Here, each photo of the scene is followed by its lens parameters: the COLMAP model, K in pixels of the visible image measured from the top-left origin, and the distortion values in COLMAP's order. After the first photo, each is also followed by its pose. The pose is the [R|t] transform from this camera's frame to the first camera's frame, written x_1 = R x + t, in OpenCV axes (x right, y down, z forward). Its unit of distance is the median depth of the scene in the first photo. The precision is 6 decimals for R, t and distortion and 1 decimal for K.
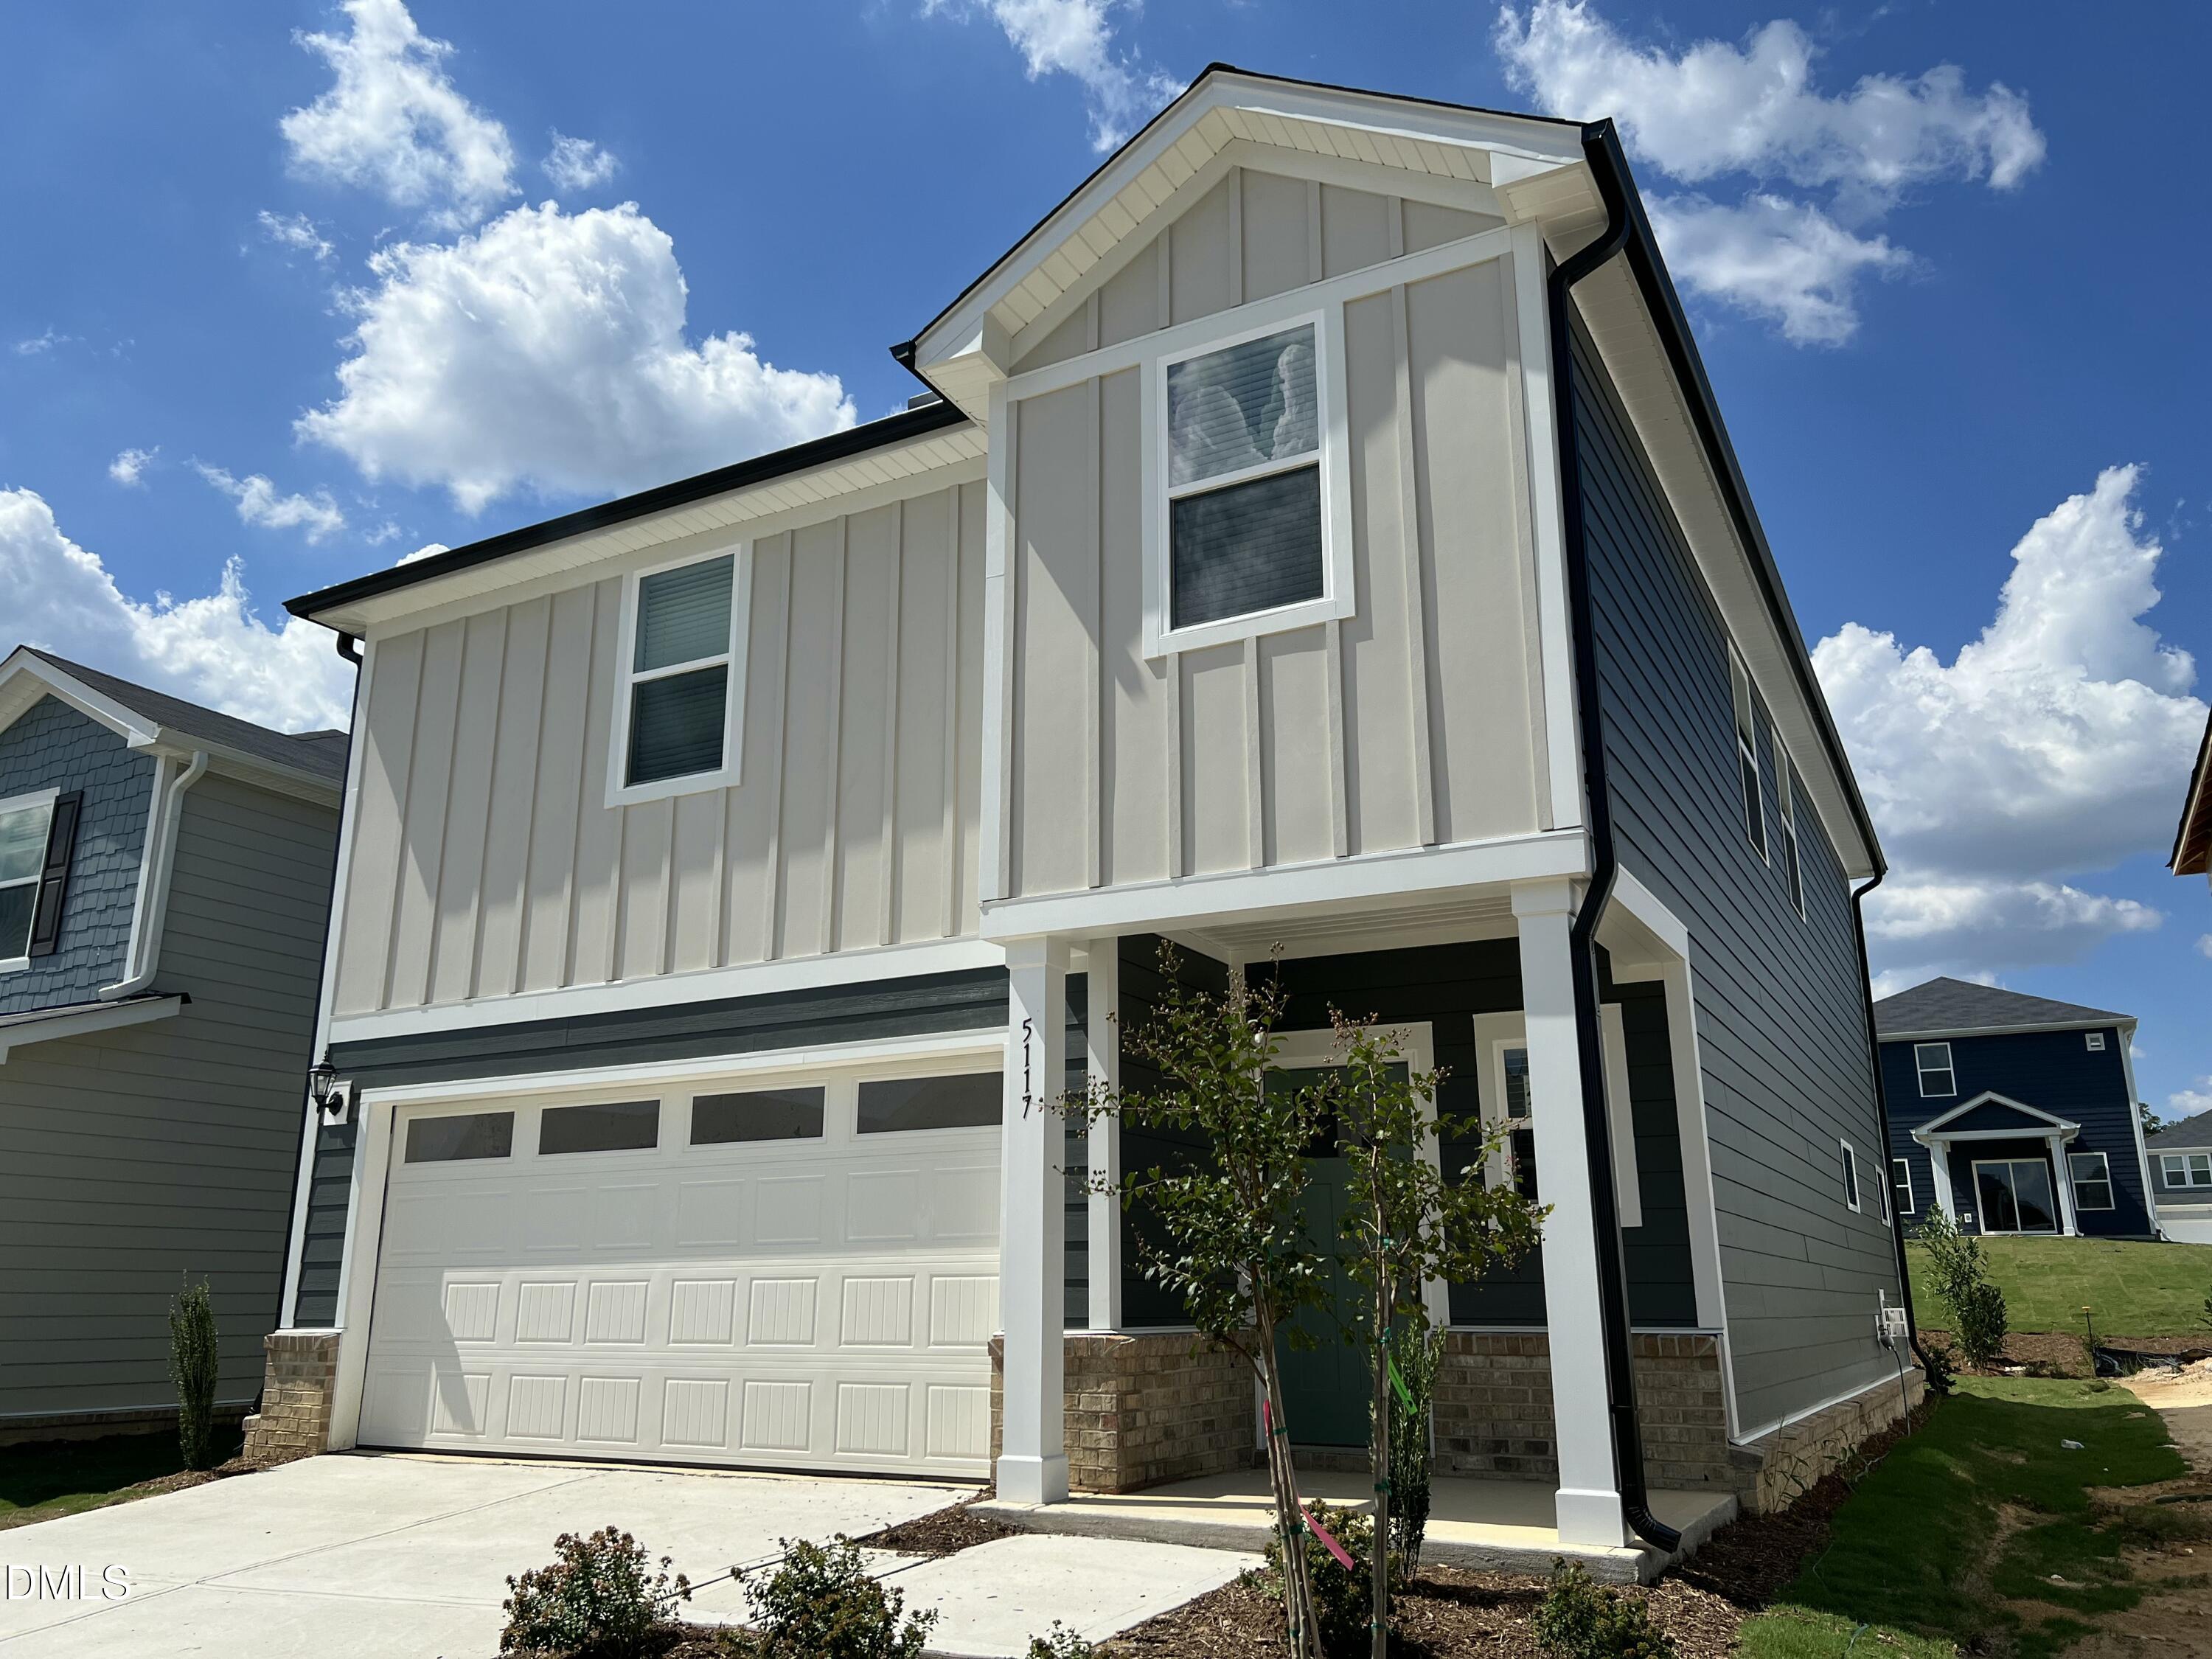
lens RADIAL K [[1675.9, 0, 1014.7], [0, 1675.9, 831.7], [0, 0, 1]] dist [0.089155, -0.234912]
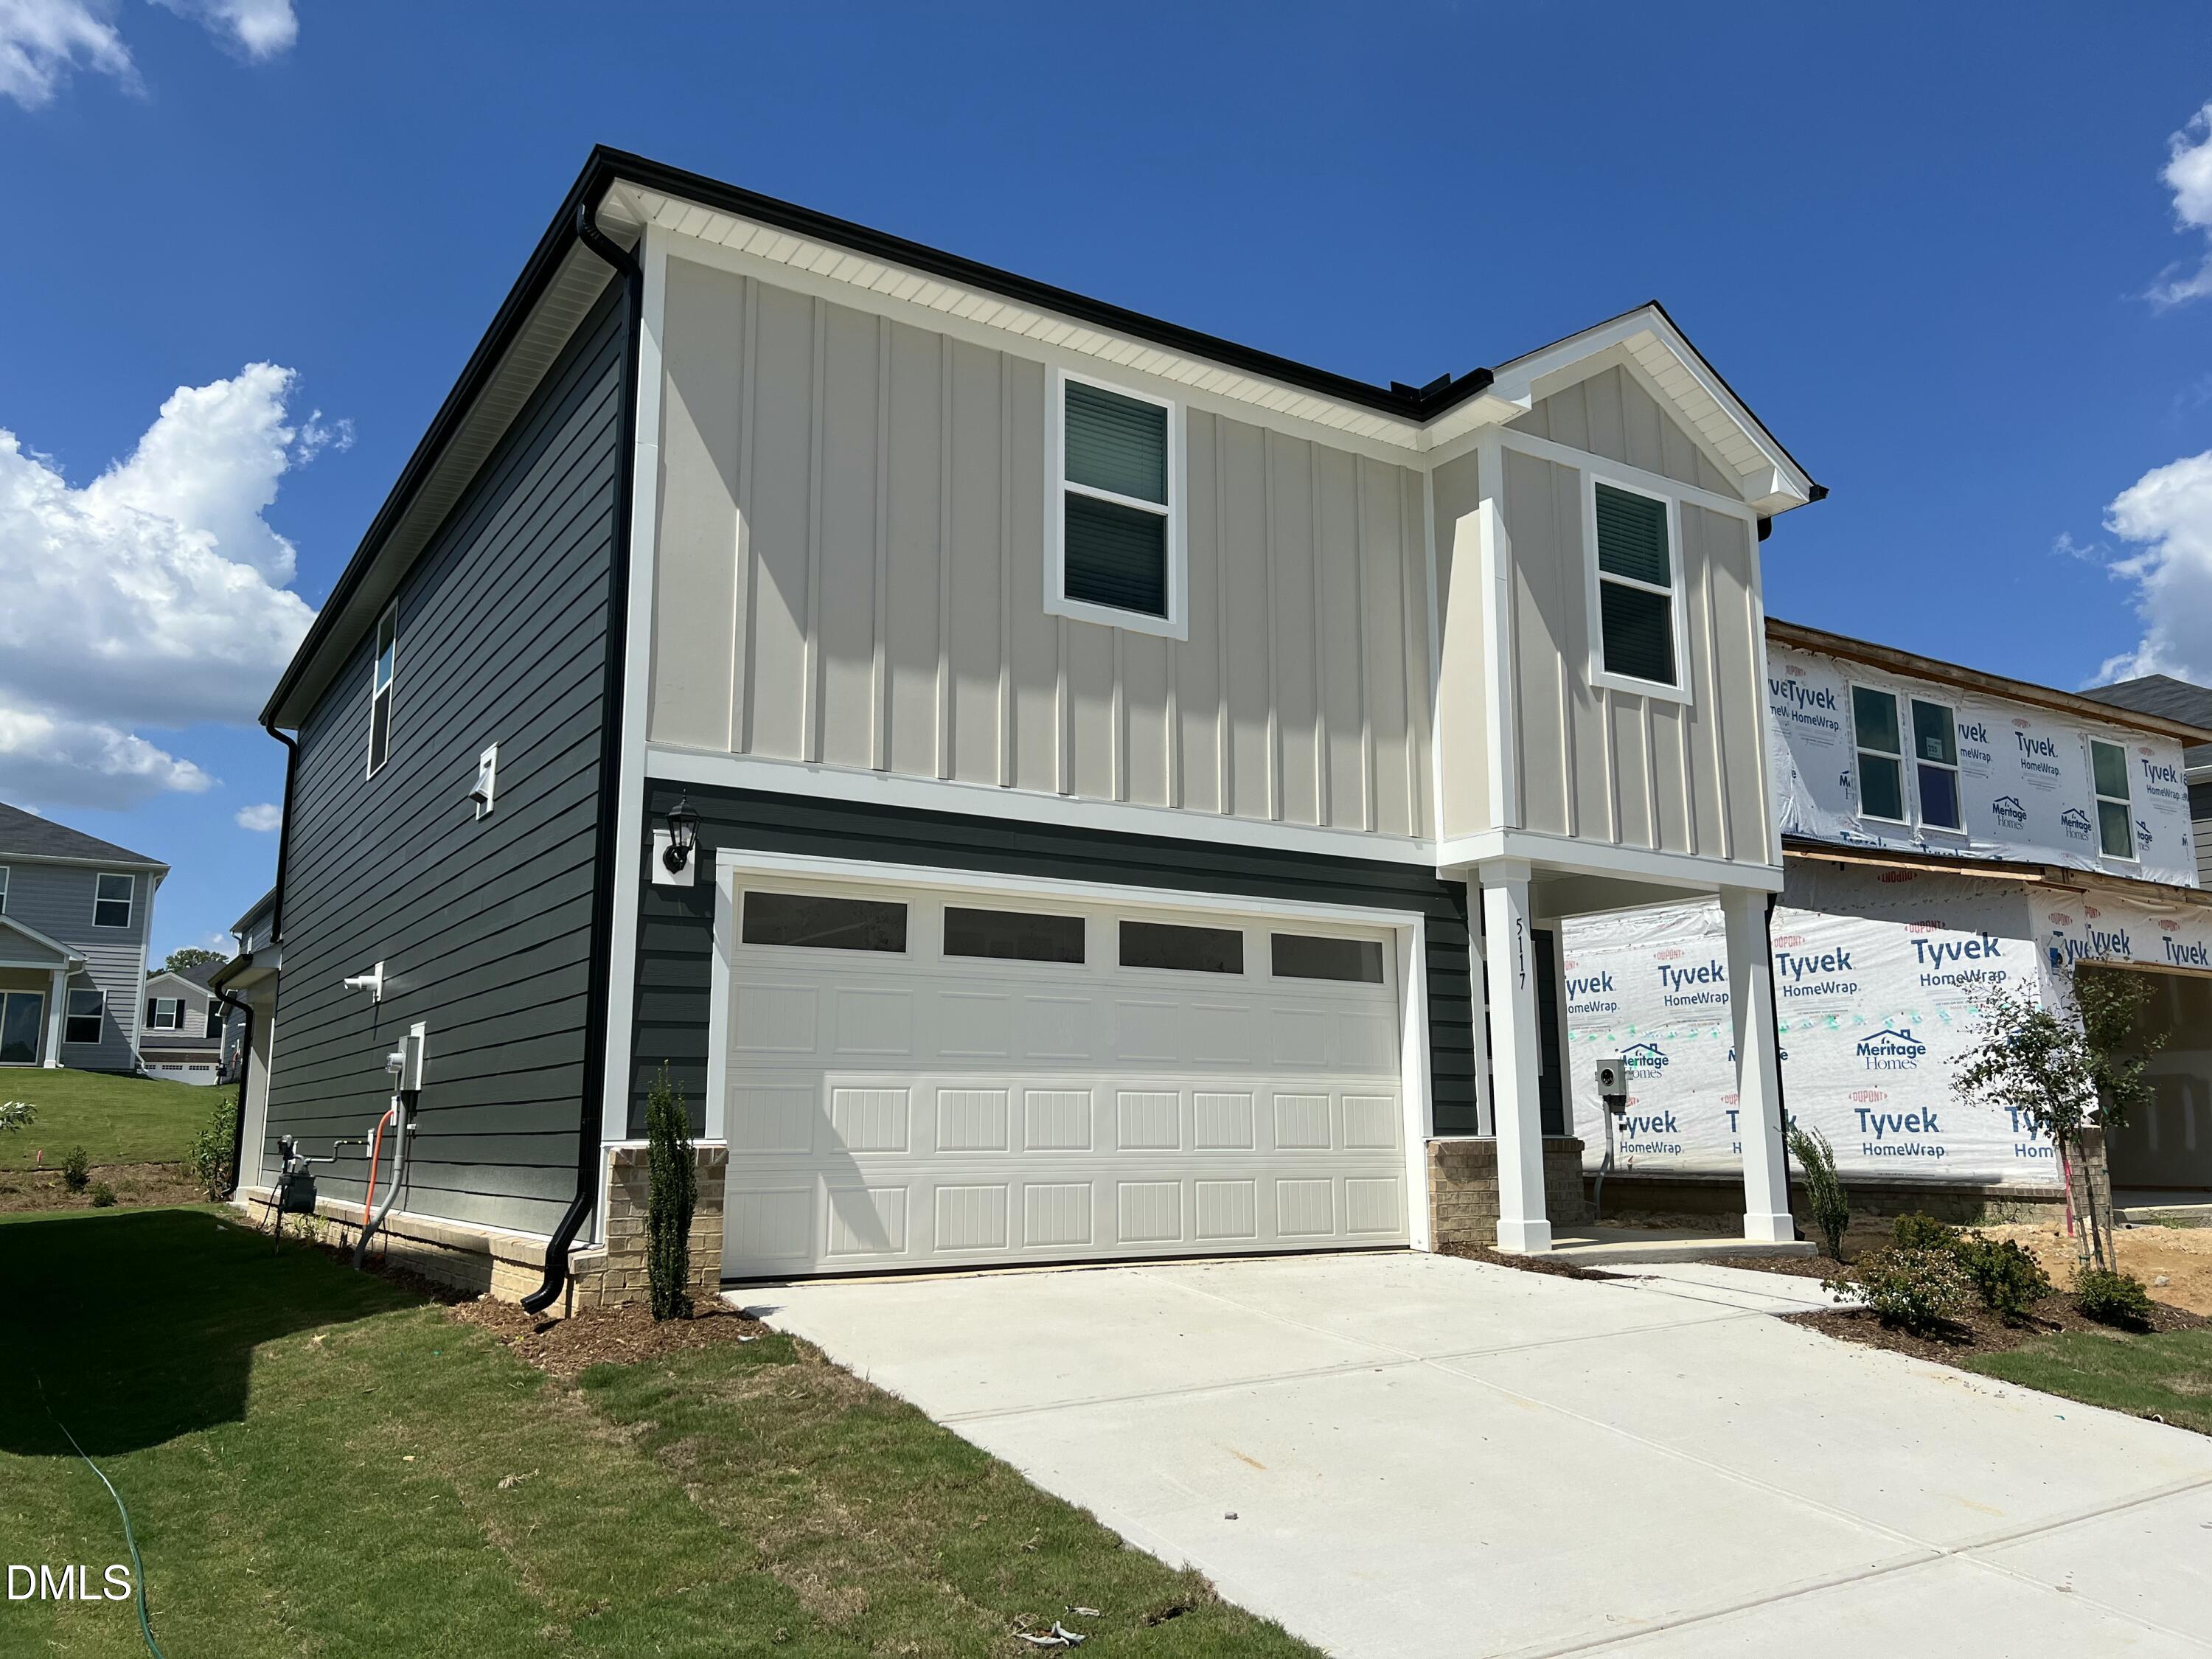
lens RADIAL K [[1675.9, 0, 1014.7], [0, 1675.9, 831.7], [0, 0, 1]] dist [0.089155, -0.234912]
pose [[0.470892, 0.154050, 0.868636, -1.101823], [-0.240114, 0.969843, -0.041832, 0.157711], [-0.848885, -0.188873, 0.493681, 0.531986]]
